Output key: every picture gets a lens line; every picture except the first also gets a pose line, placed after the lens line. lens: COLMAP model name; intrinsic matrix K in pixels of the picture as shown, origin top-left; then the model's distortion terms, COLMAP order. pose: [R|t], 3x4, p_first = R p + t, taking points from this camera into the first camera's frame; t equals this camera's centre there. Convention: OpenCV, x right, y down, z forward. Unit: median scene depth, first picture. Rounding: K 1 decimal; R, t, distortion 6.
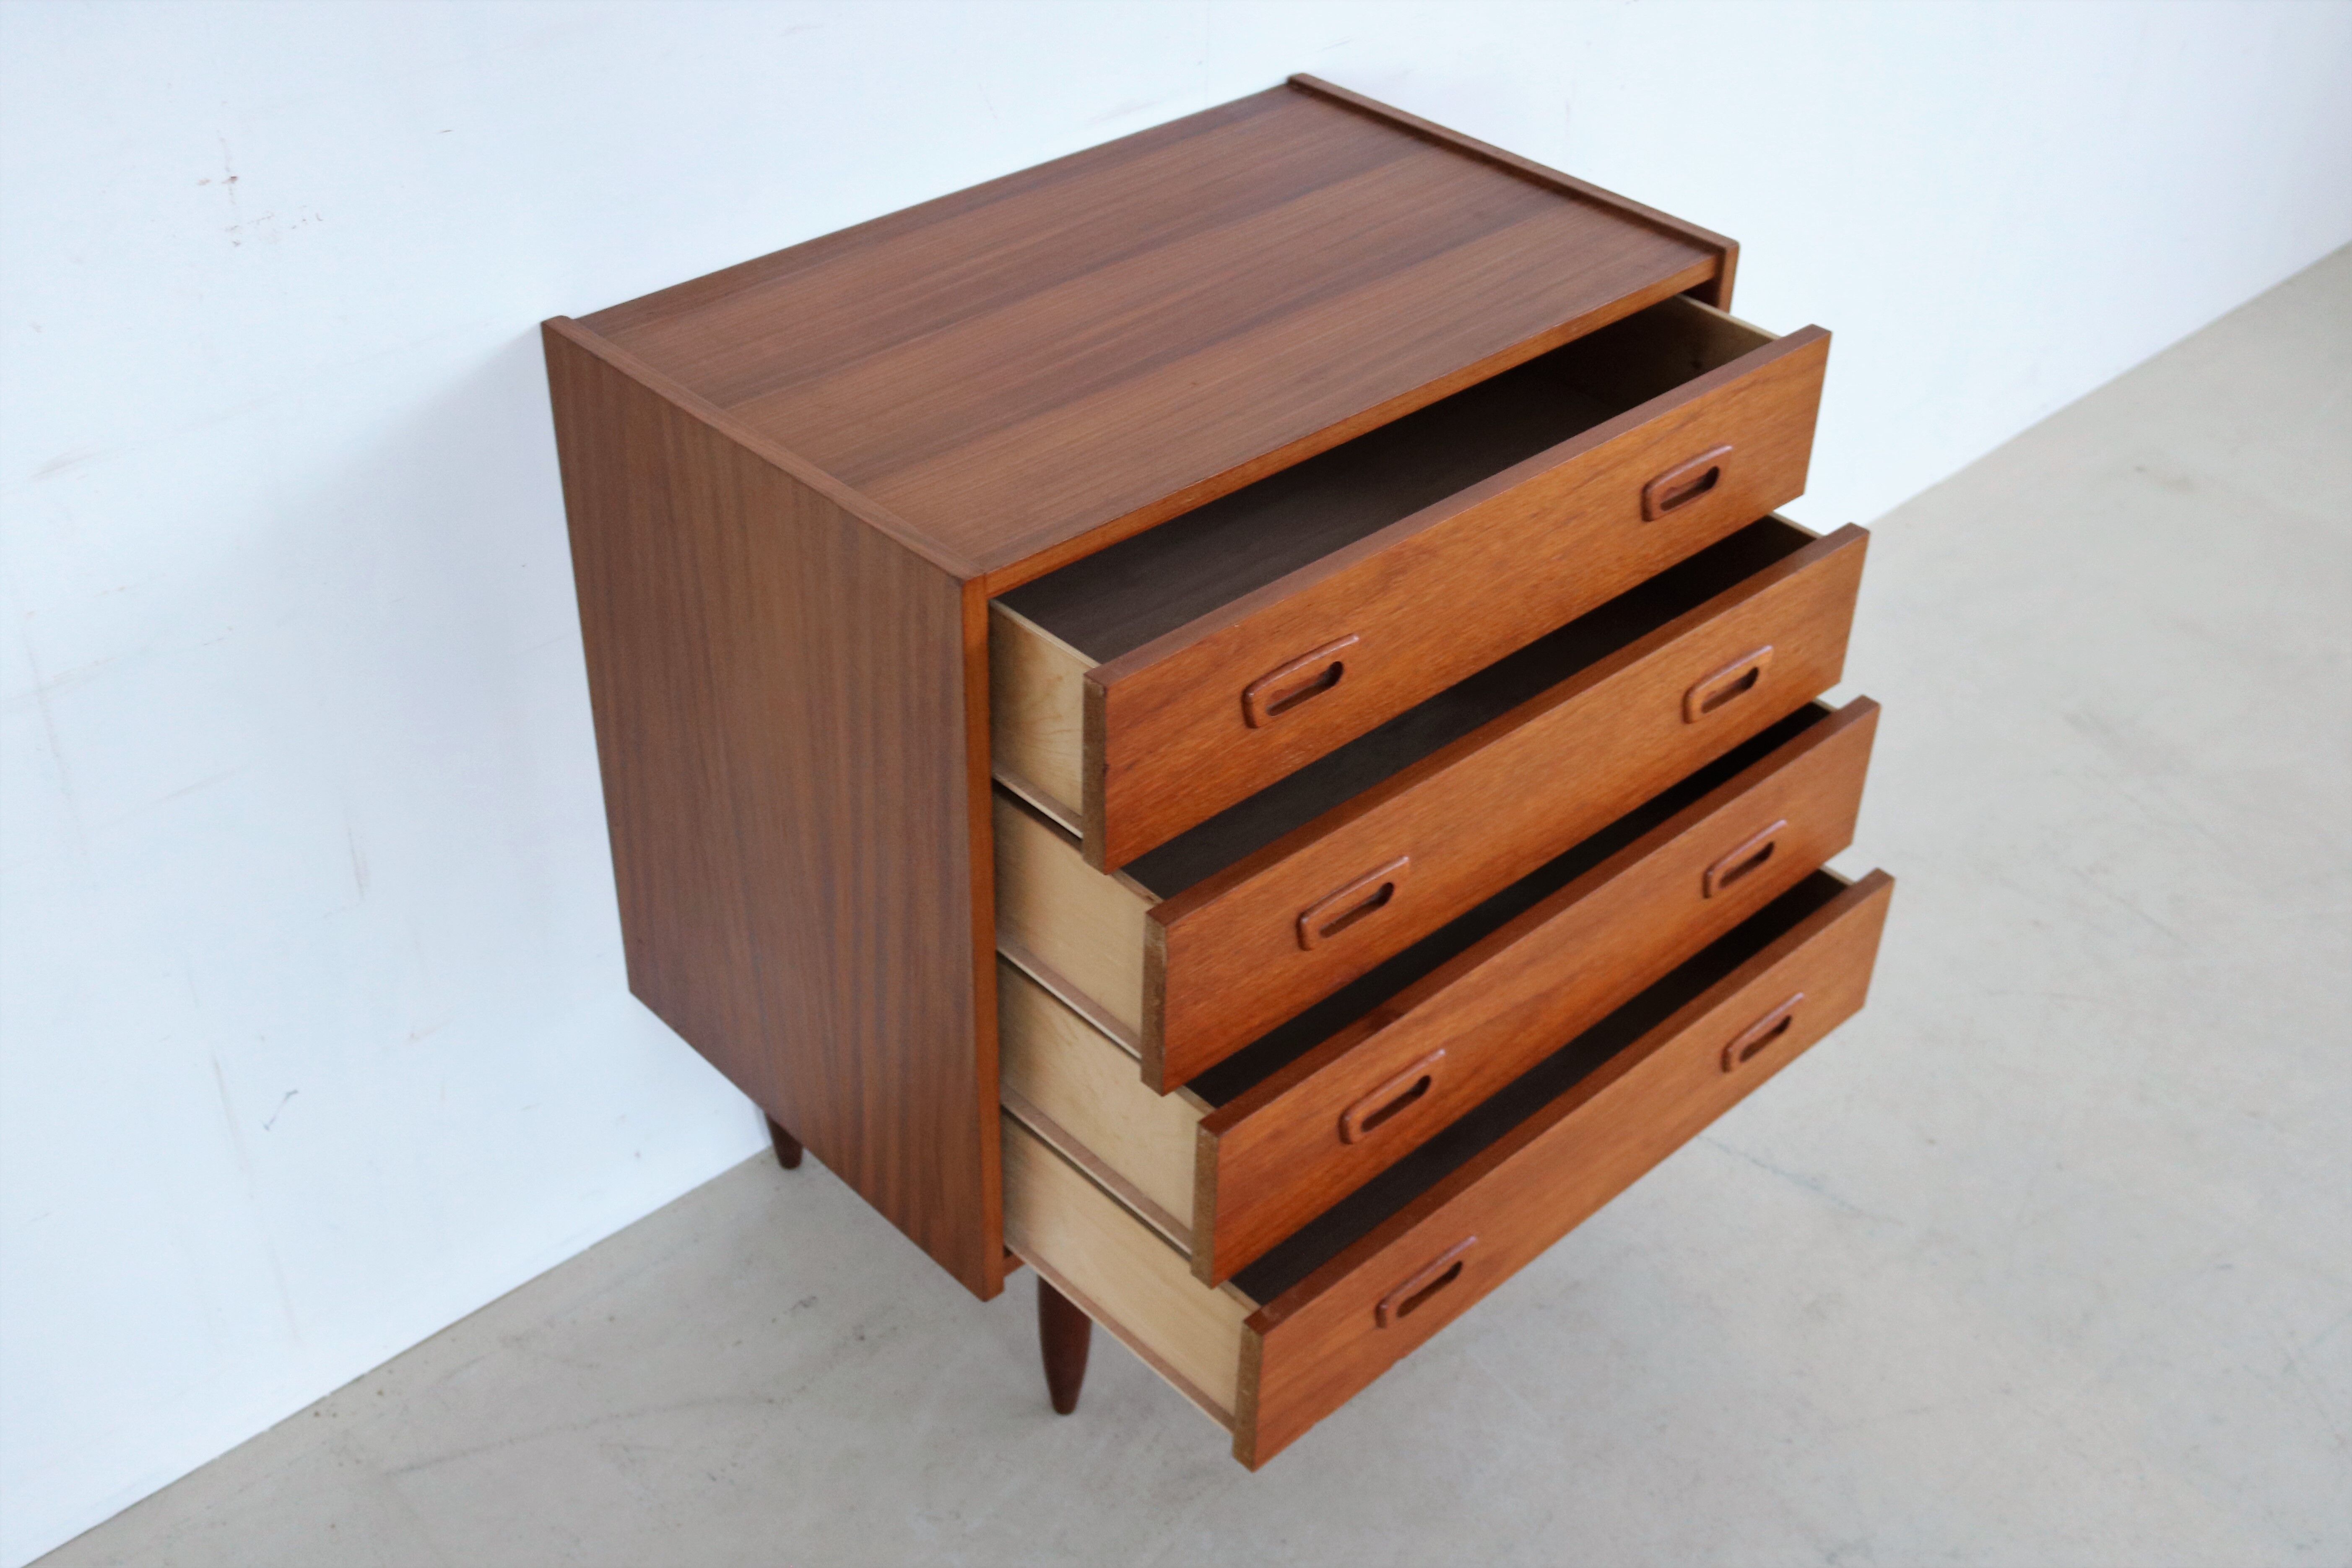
lens RADIAL K [[2566.4, 0, 1176.0], [0, 2566.4, 784.0], [0, 0, 1]] dist [-0.139261, 0.172562]
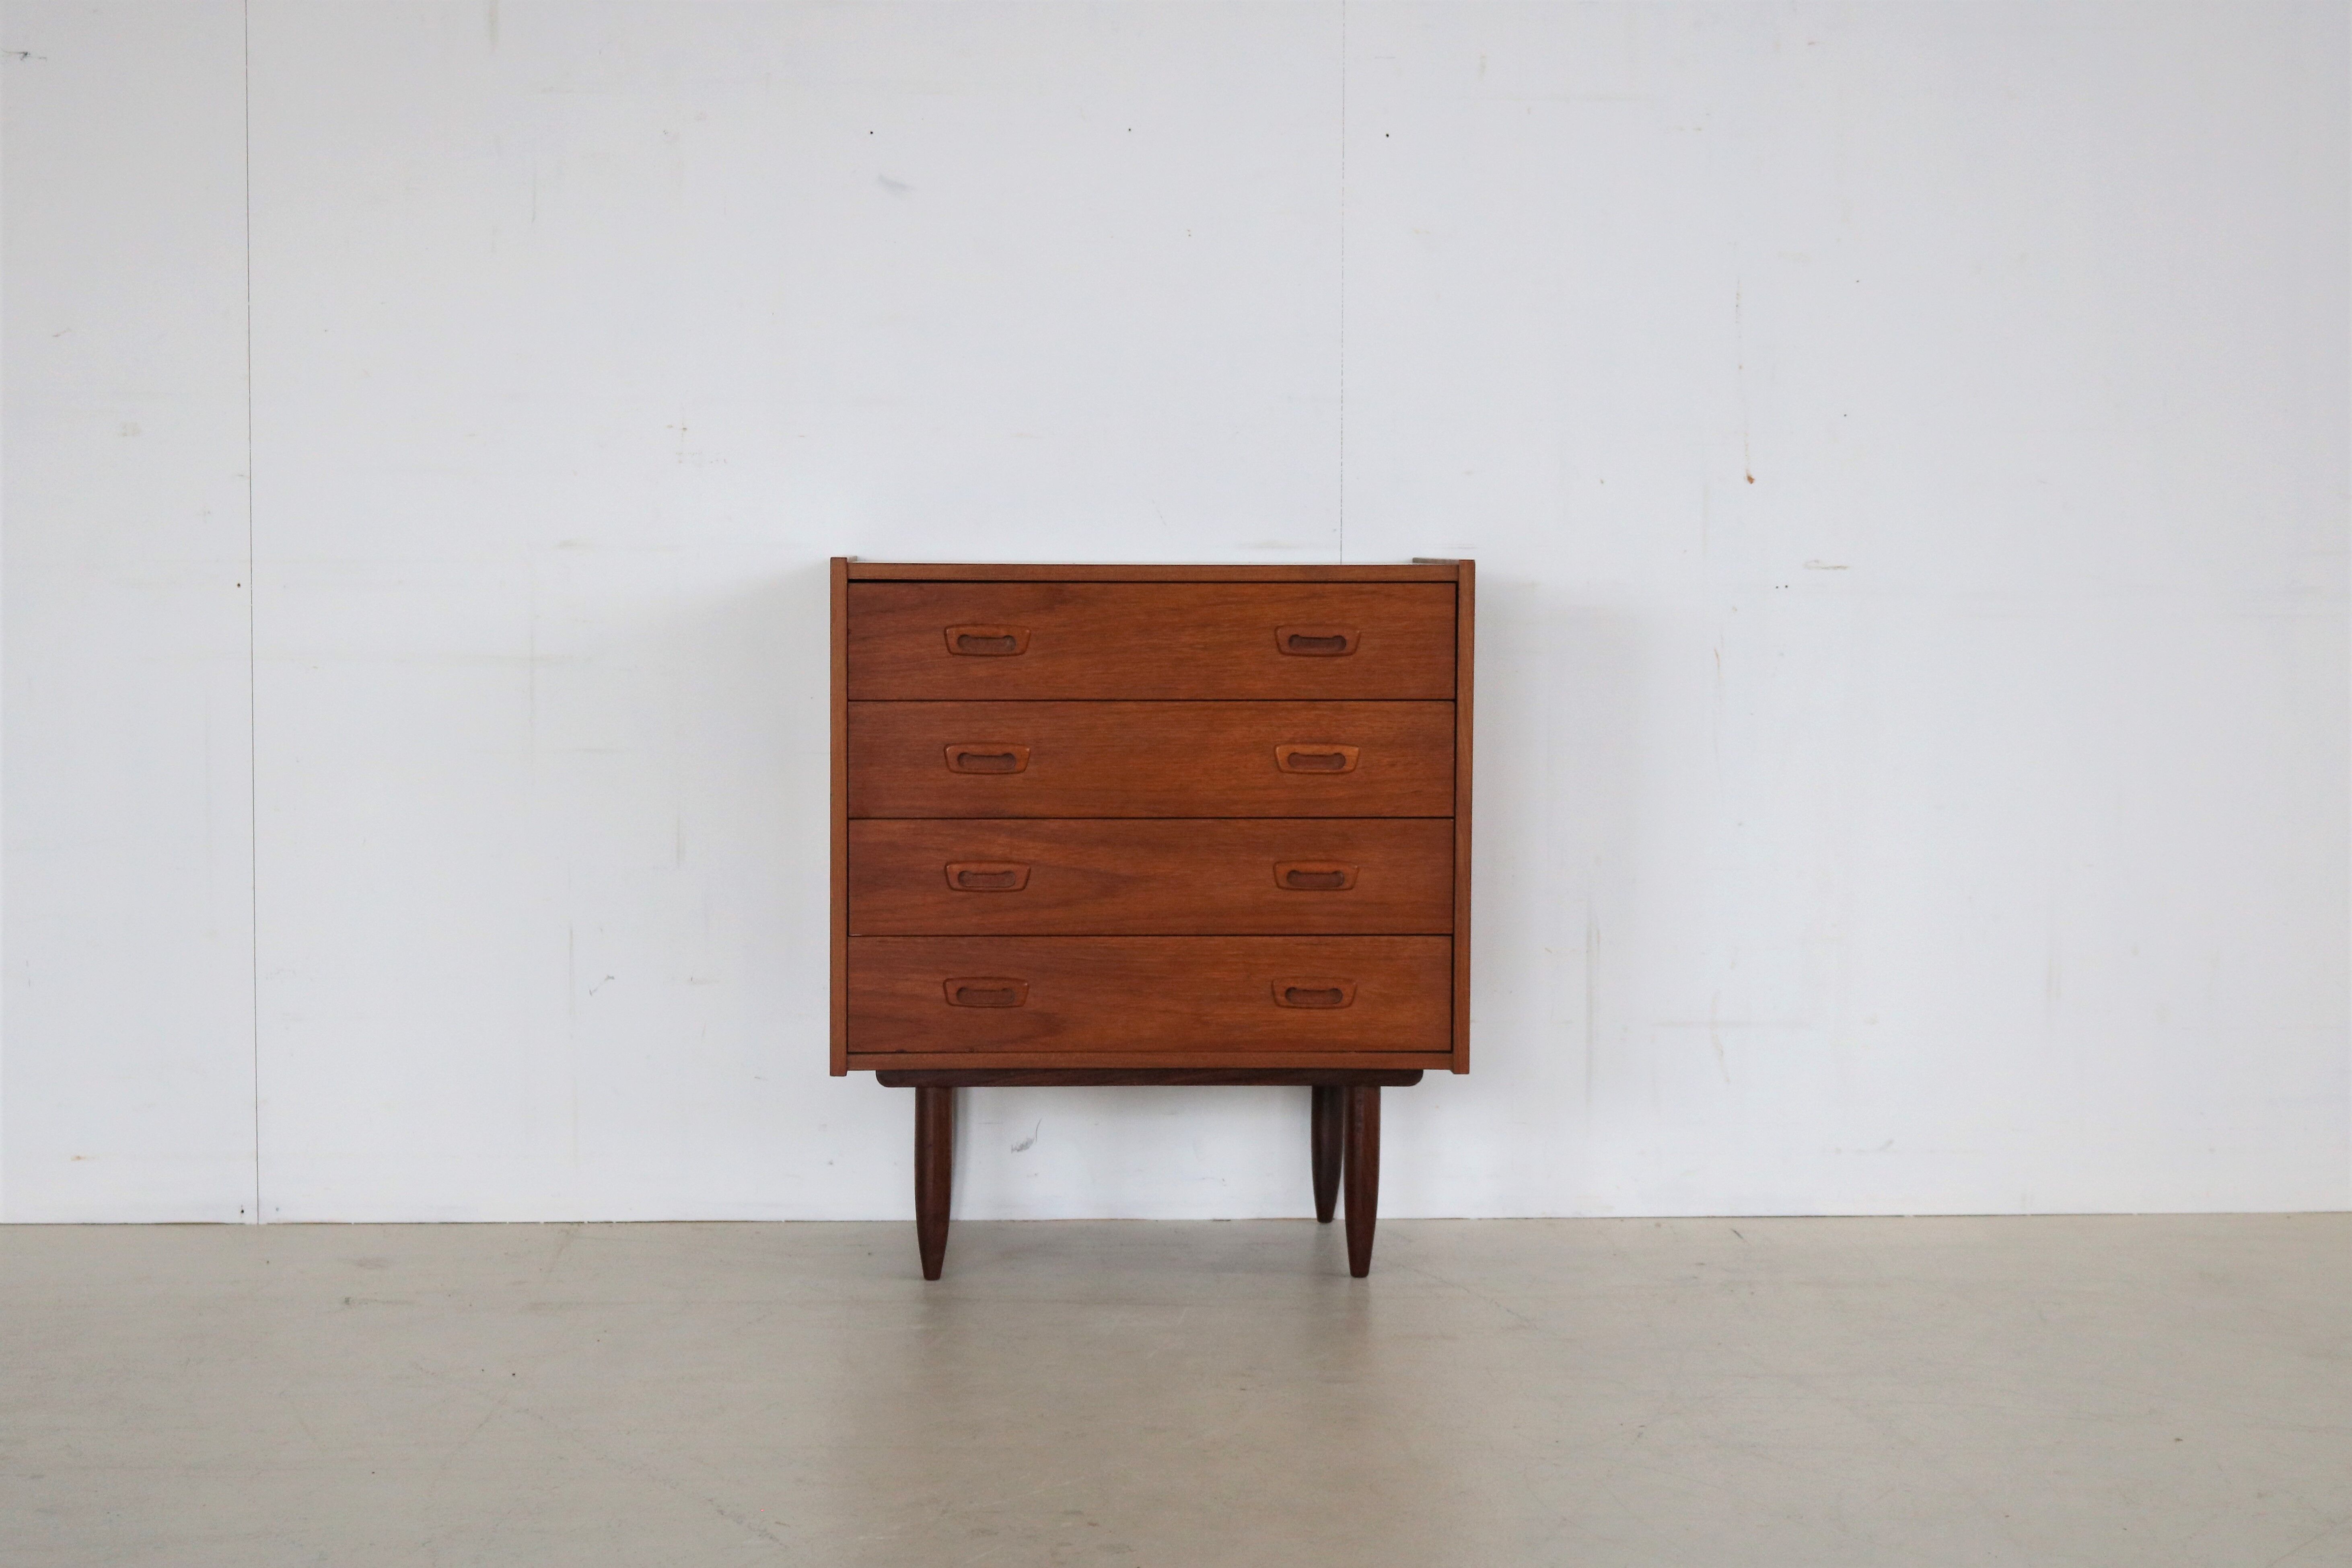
lens RADIAL K [[3903.9, 0, 1176.0], [0, 3903.9, 784.0], [0, 0, 1]] dist [-0.019134, -0.004248]
pose [[0.769749, 0.022542, -0.637949, 1.561710], [-0.363239, 0.837271, -0.408699, 0.916990], [0.524923, 0.546324, 0.652676, -0.565456]]
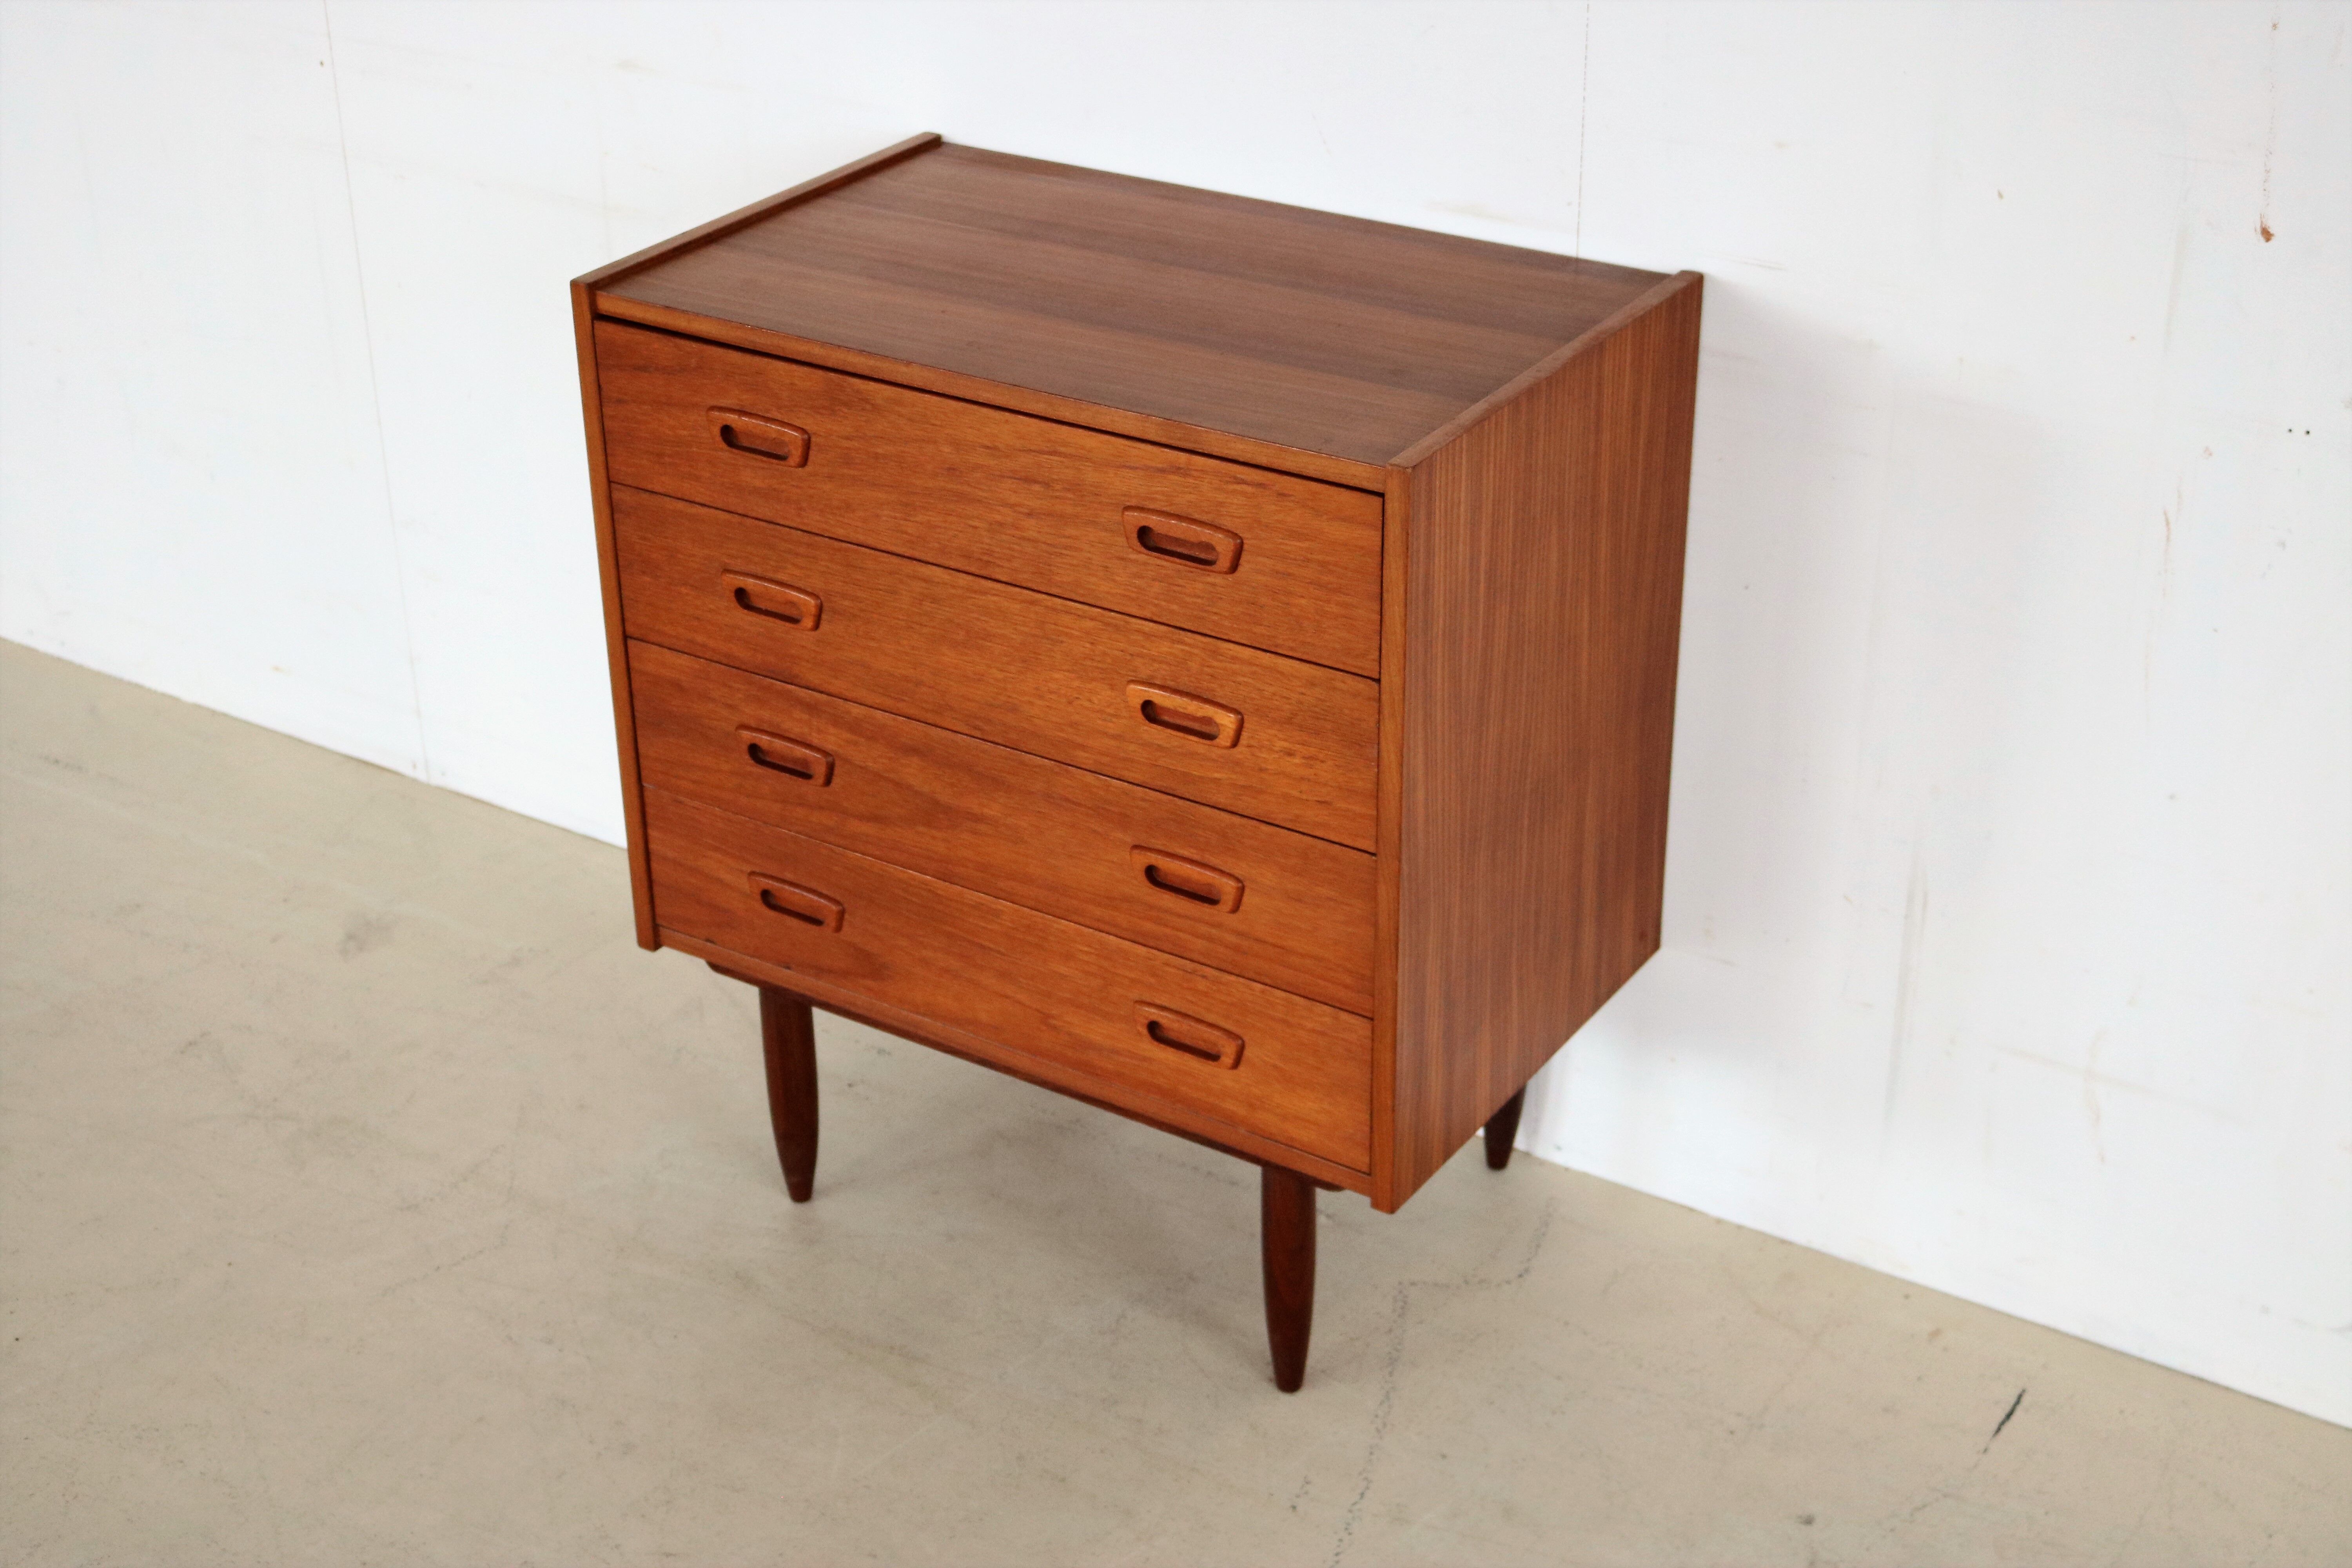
lens RADIAL K [[3265.9, 0, 1176.0], [0, 3265.9, 784.0], [0, 0, 1]] dist [-0.047005, -0.015352]
pose [[0.241512, 0.431580, -0.869144, 1.203571], [-0.551597, 0.797944, 0.242951, -0.346558], [0.798381, 0.420742, 0.430771, 0.474147]]
